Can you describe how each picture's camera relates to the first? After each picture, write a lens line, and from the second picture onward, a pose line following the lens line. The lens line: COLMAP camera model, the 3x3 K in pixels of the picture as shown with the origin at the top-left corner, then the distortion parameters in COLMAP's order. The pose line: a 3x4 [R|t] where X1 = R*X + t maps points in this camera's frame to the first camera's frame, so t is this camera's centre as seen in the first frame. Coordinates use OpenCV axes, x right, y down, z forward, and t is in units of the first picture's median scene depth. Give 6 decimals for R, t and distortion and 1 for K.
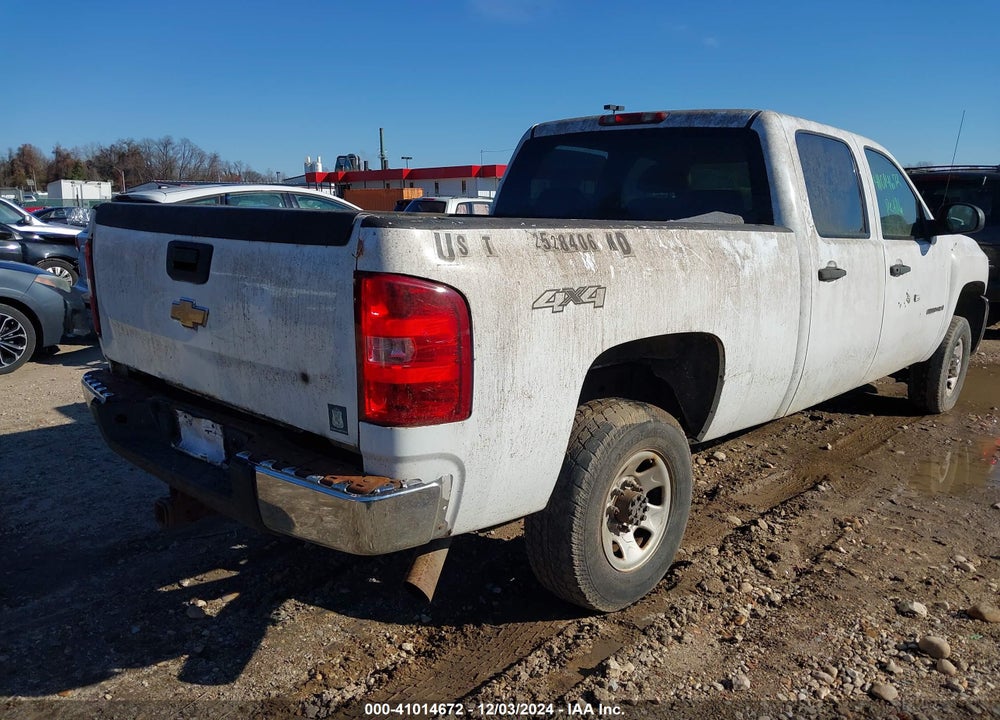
lens RADIAL K [[772.8, 0, 515.1], [0, 772.8, 379.0], [0, 0, 1]] dist [0.135572, -0.292675]
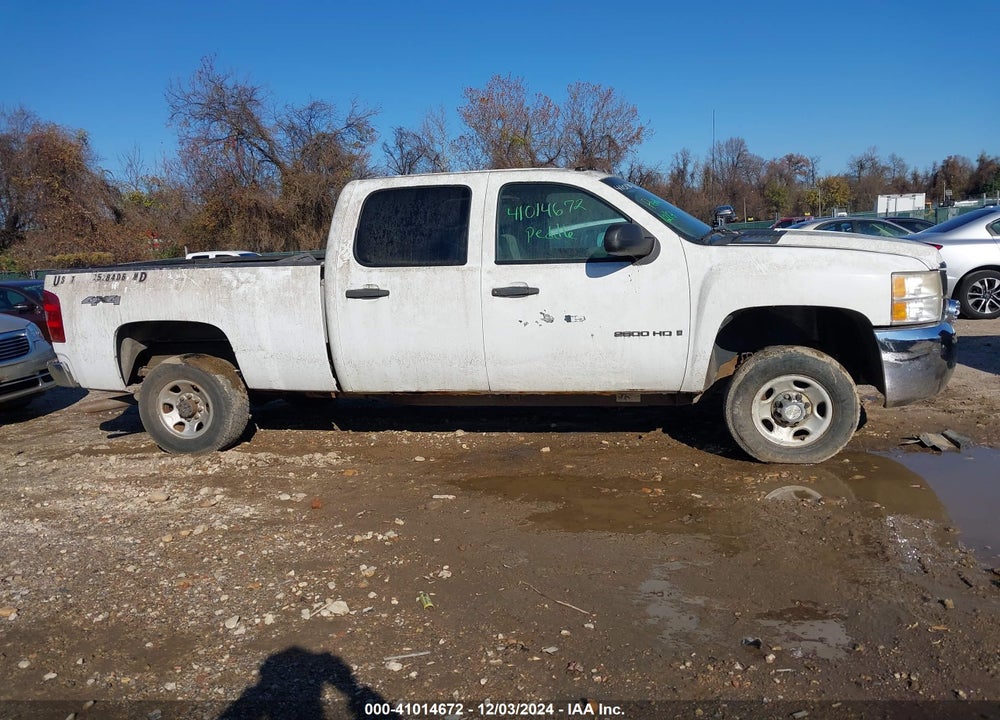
lens RADIAL K [[772.8, 0, 515.1], [0, 772.8, 379.0], [0, 0, 1]] dist [0.135572, -0.292675]
pose [[0.488333, 0.110073, -0.865687, 2.167860], [-0.119330, 0.991117, 0.058708, -0.120057], [0.864460, 0.074633, 0.497131, 0.689557]]
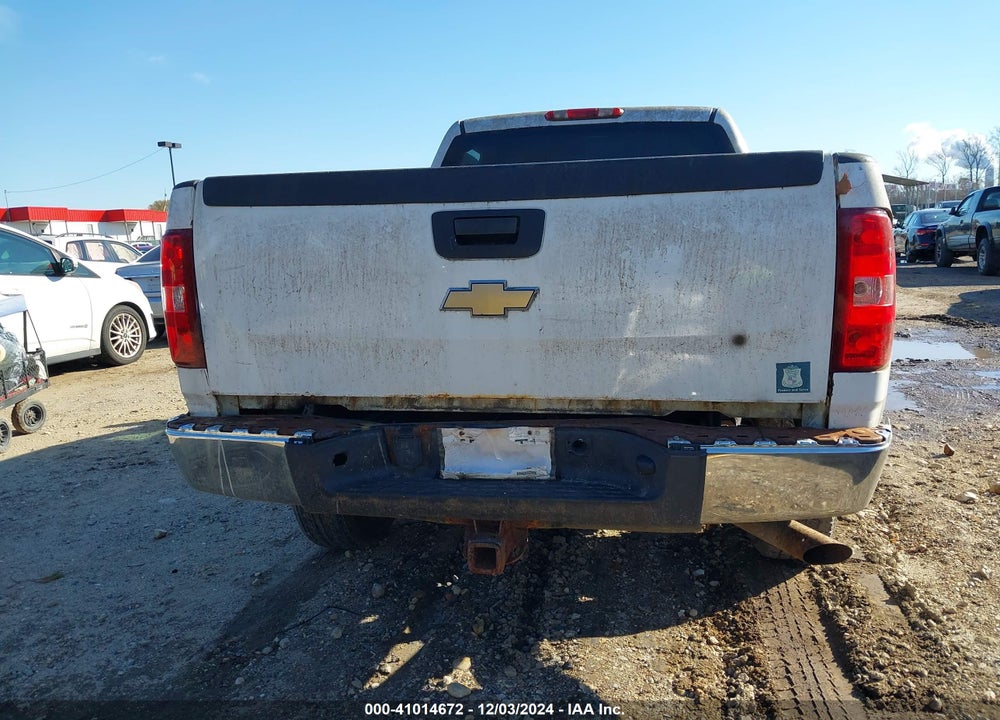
lens RADIAL K [[772.8, 0, 515.1], [0, 772.8, 379.0], [0, 0, 1]] dist [0.135572, -0.292675]
pose [[0.849216, -0.132256, 0.511215, -0.683705], [0.157755, 0.987456, -0.006595, 0.005322], [-0.503930, 0.086247, 0.859427, 0.261003]]
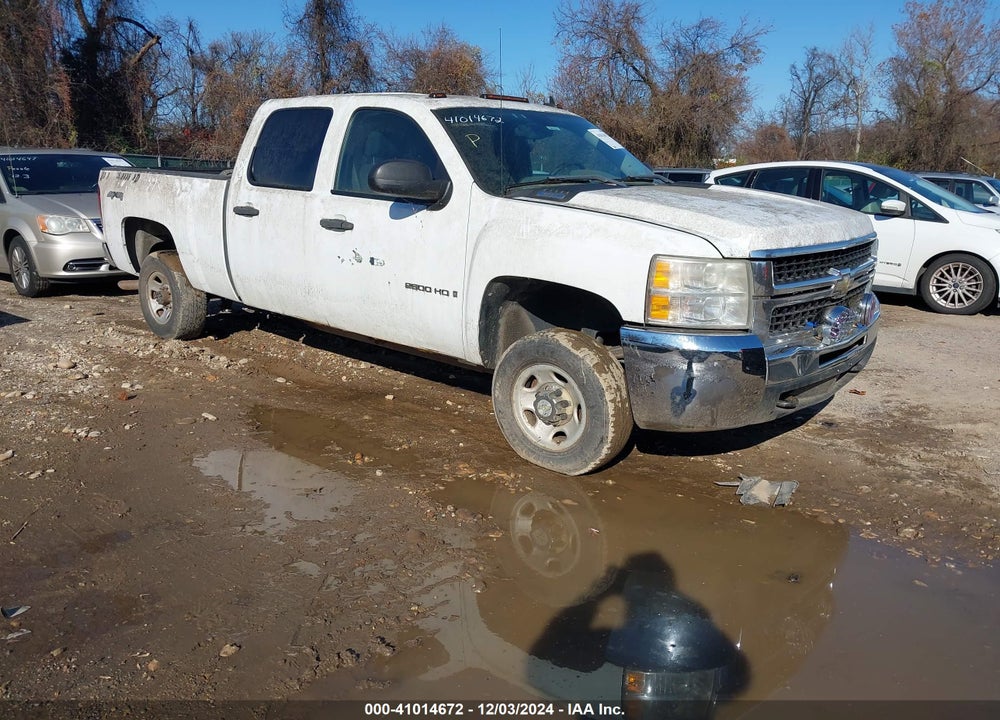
lens RADIAL K [[772.8, 0, 515.1], [0, 772.8, 379.0], [0, 0, 1]] dist [0.135572, -0.292675]
pose [[0.022258, 0.240806, -0.970318, 2.332207], [-0.234241, 0.944799, 0.229100, -0.357709], [0.971924, 0.222189, 0.077435, 1.785170]]
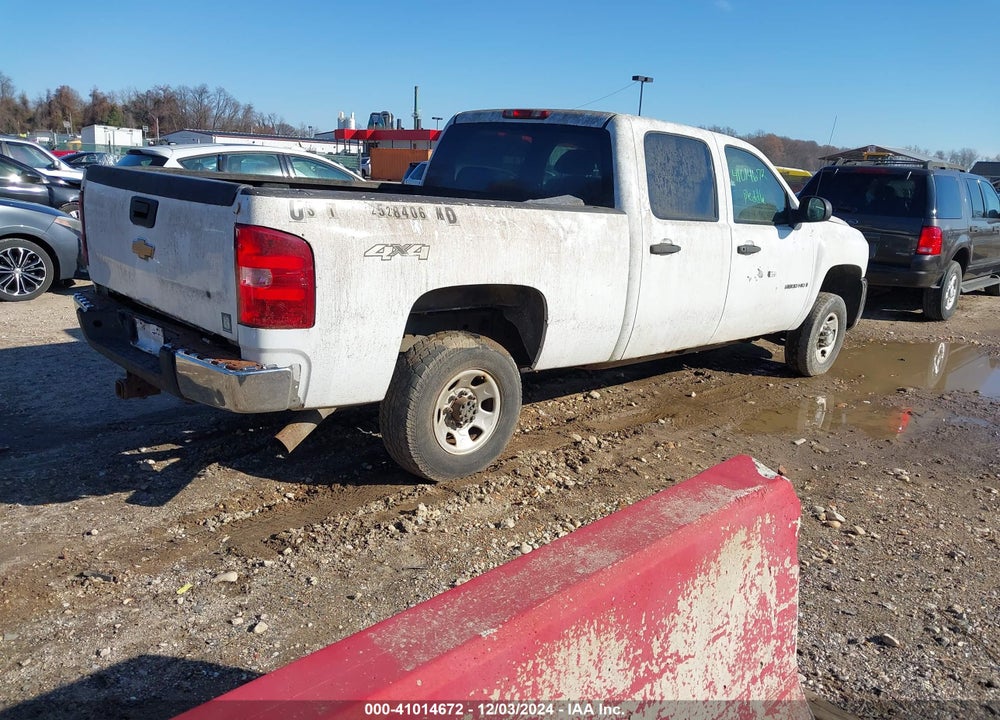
lens RADIAL K [[772.8, 0, 515.1], [0, 772.8, 379.0], [0, 0, 1]] dist [0.135572, -0.292675]
pose [[0.997930, 0.058220, -0.027303, 0.258671], [-0.057031, 0.997468, 0.042492, 0.044508], [0.029708, -0.040847, 0.998724, -0.339776]]
